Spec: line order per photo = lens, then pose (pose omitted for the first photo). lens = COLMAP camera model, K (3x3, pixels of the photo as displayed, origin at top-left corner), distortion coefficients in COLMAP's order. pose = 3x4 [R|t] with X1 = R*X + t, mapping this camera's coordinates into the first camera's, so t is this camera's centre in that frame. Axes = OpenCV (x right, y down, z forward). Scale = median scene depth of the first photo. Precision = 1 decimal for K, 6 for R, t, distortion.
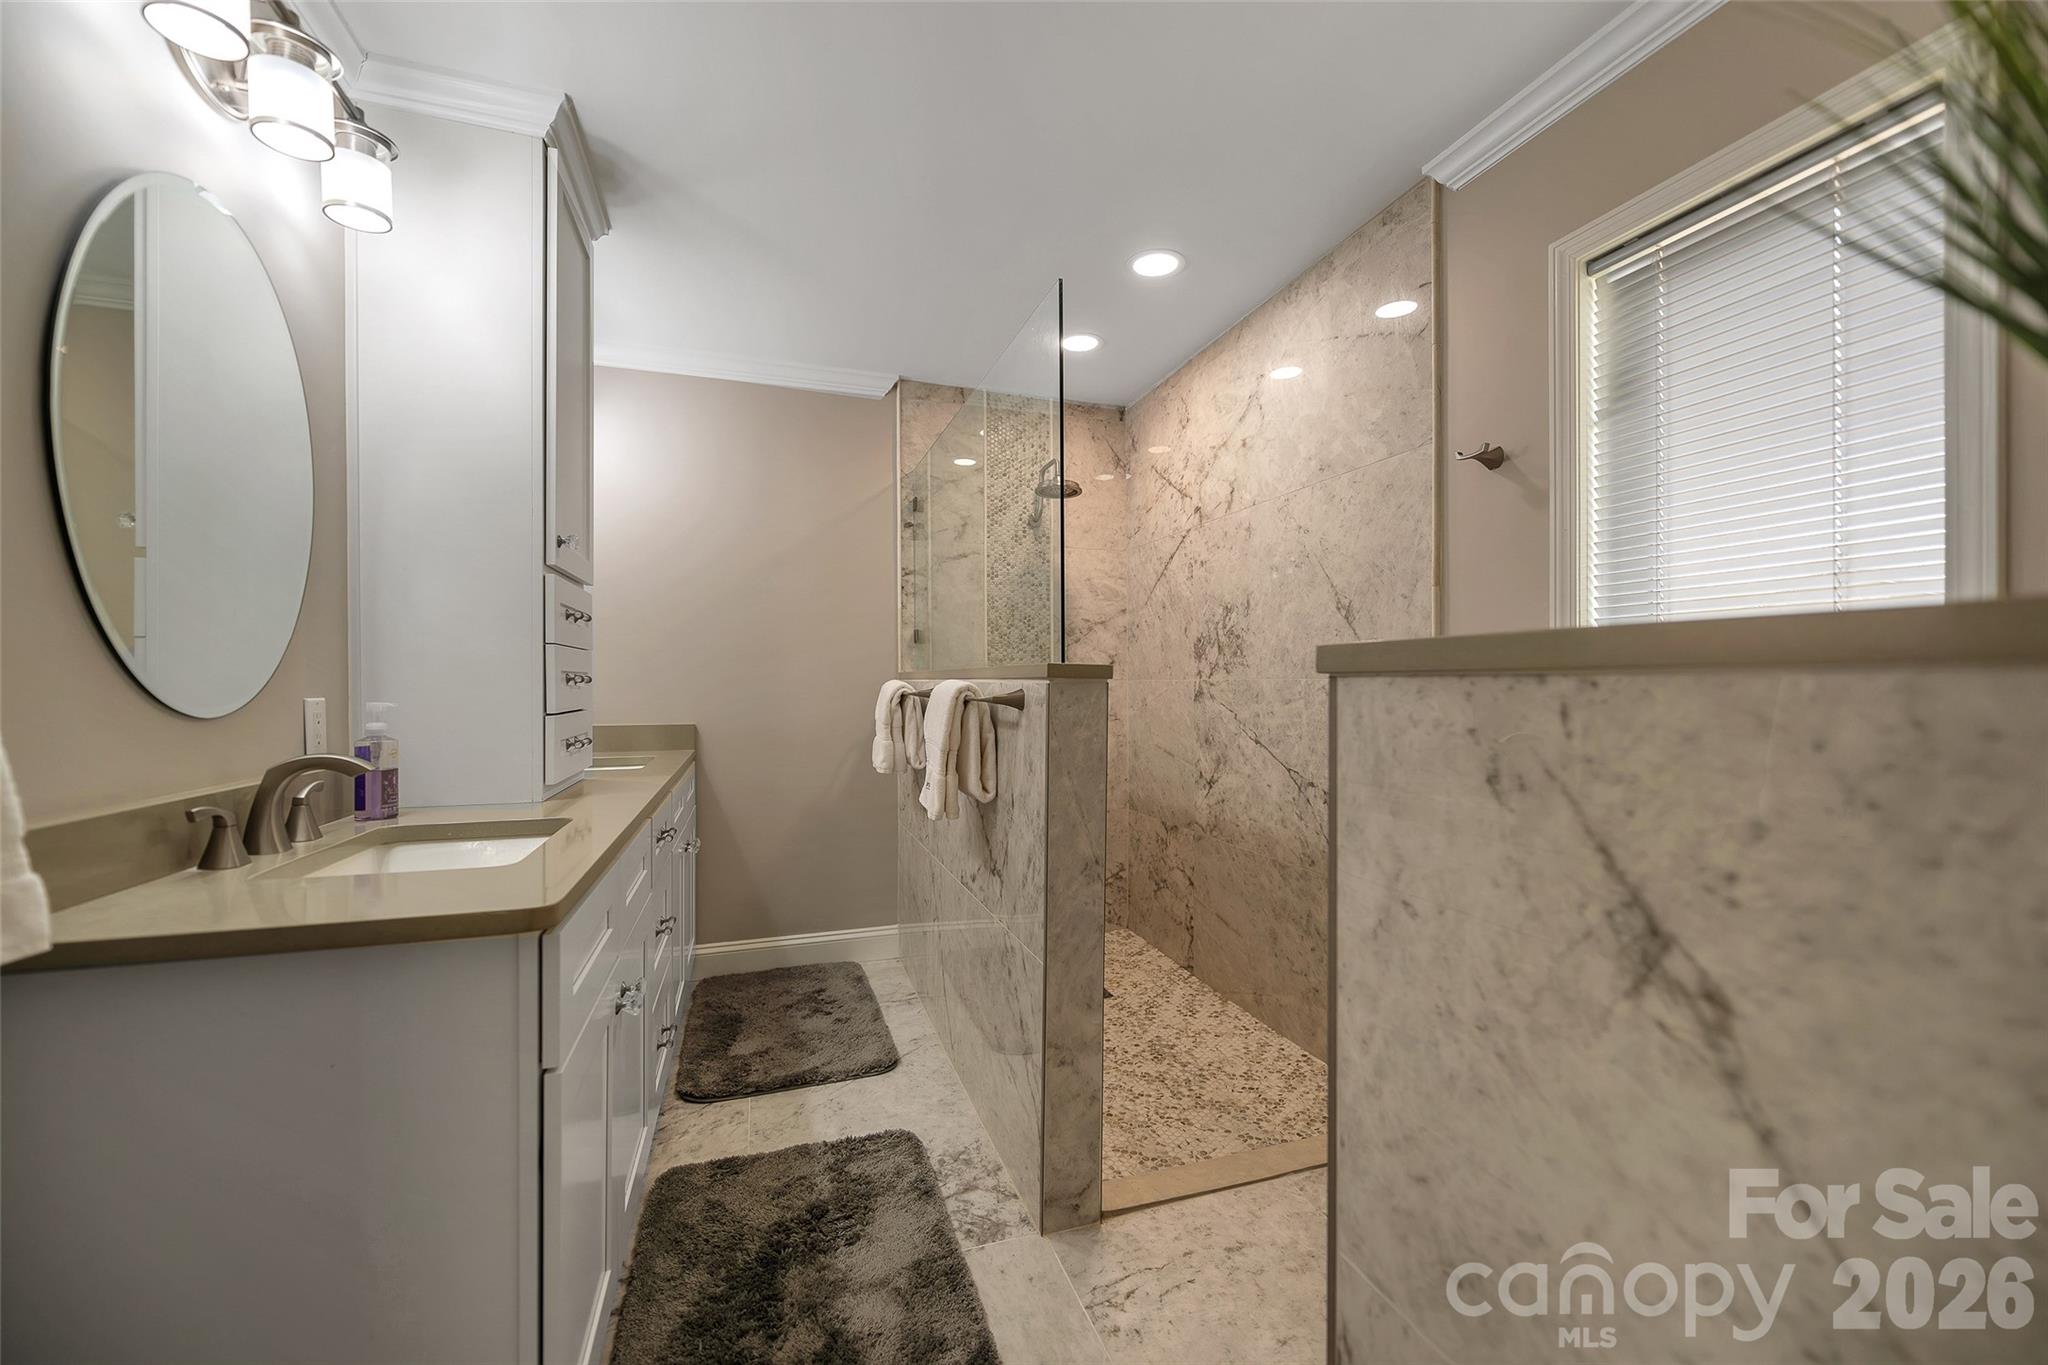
lens RADIAL K [[822.7, 0, 1027.8], [0, 822.7, 682.3], [0, 0, 1]] dist [0.001739, -0.001040]
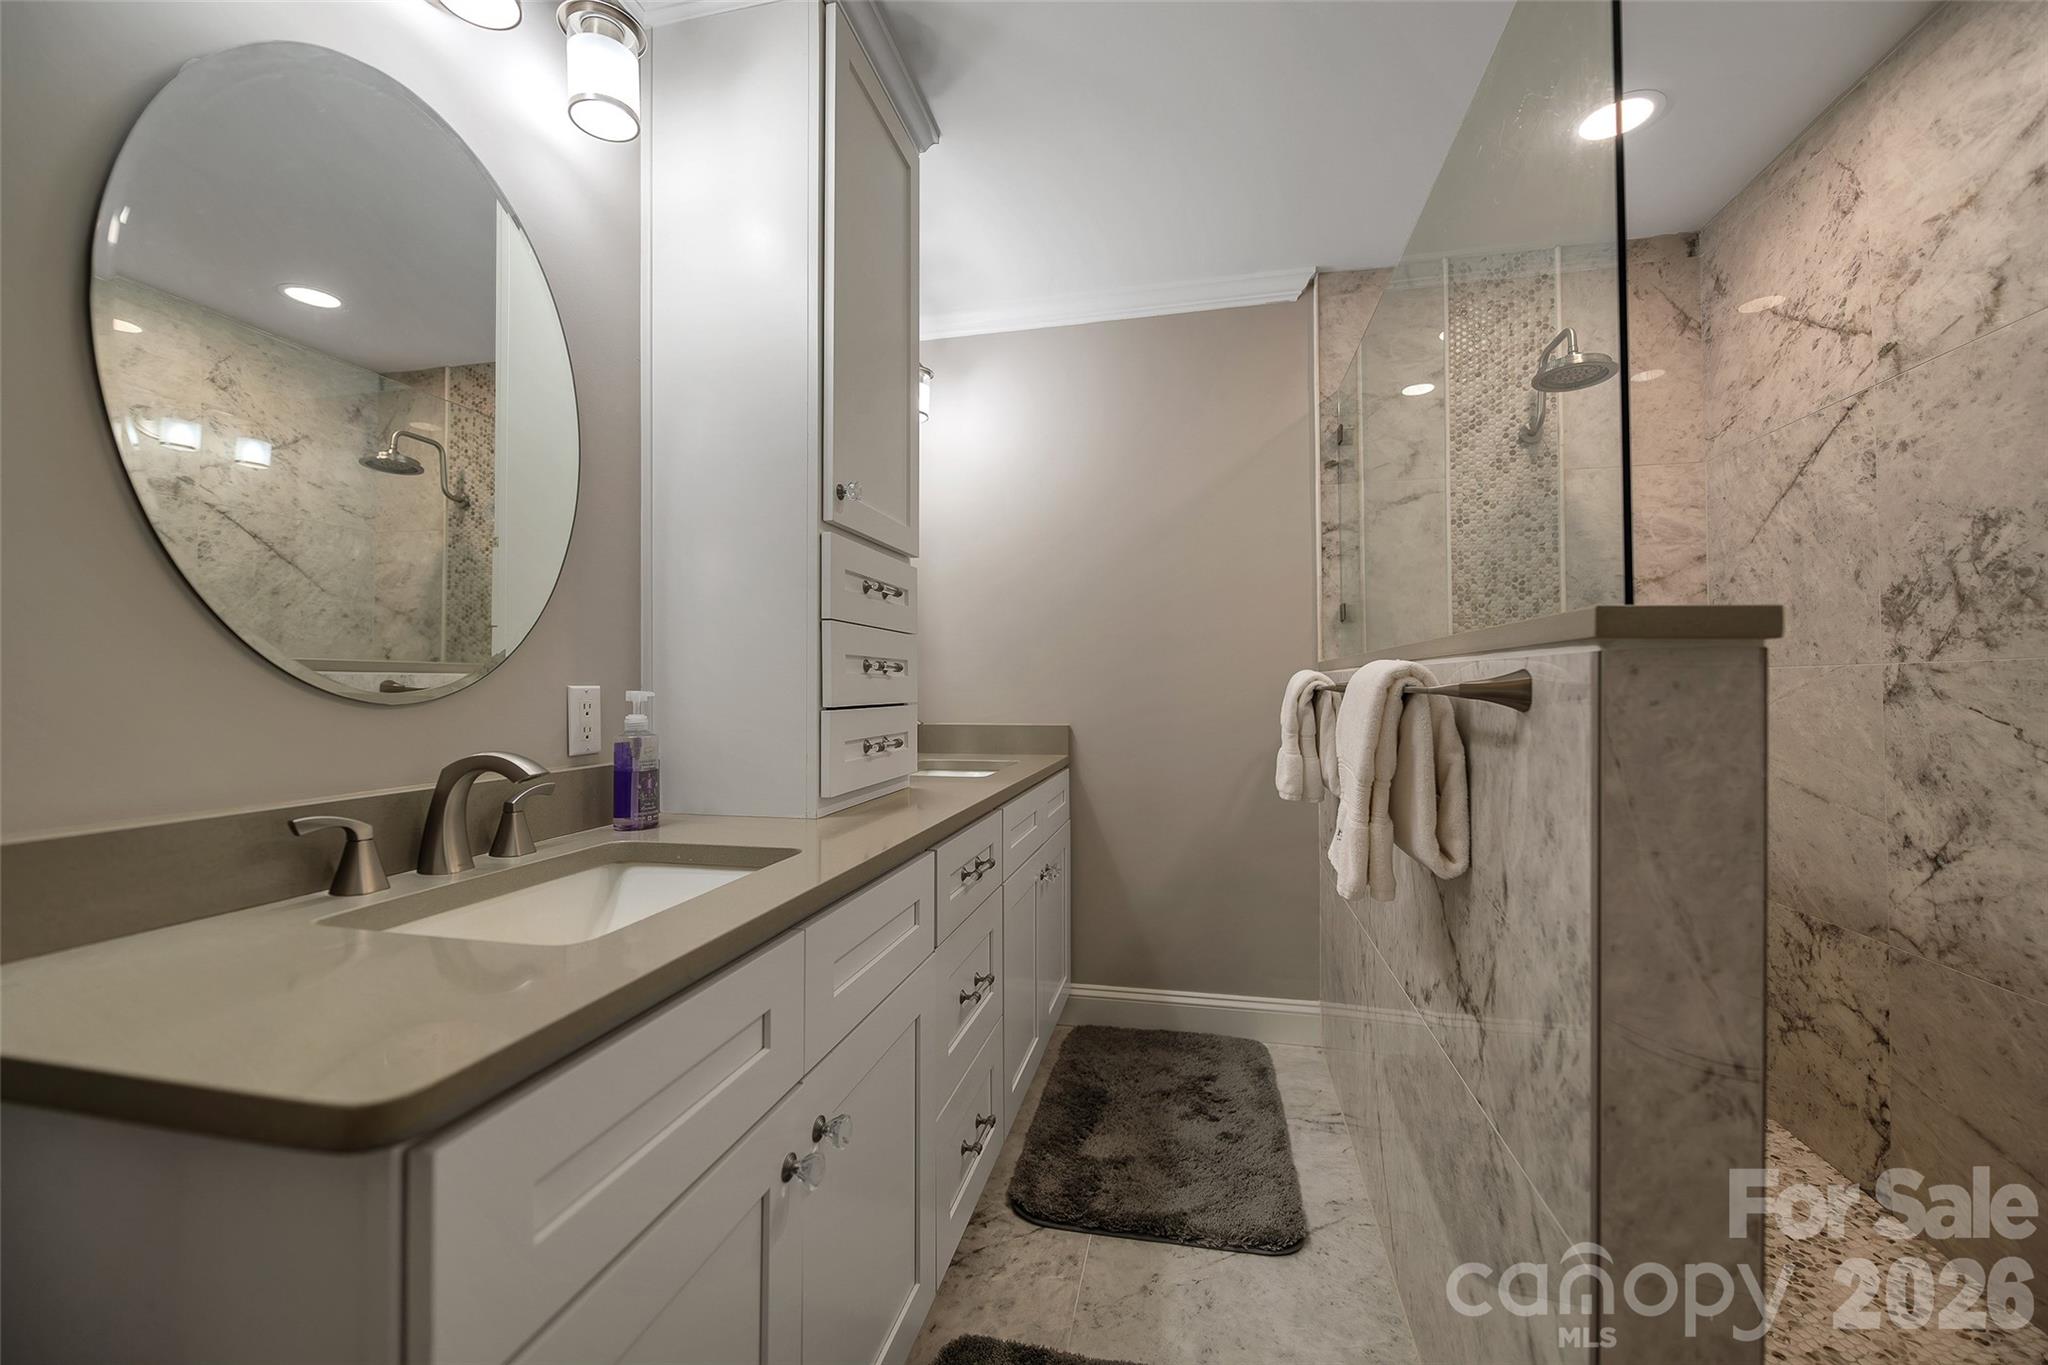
lens RADIAL K [[822.7, 0, 1015.4], [0, 822.7, 675.6], [0, 0, 1]] dist [0.001739, -0.001040]
pose [[0.857067, -0.009143, -0.515123, -0.009475], [0.002603, 0.999907, -0.013417, 0.011295], [0.515198, 0.010158, 0.857011, 0.258736]]
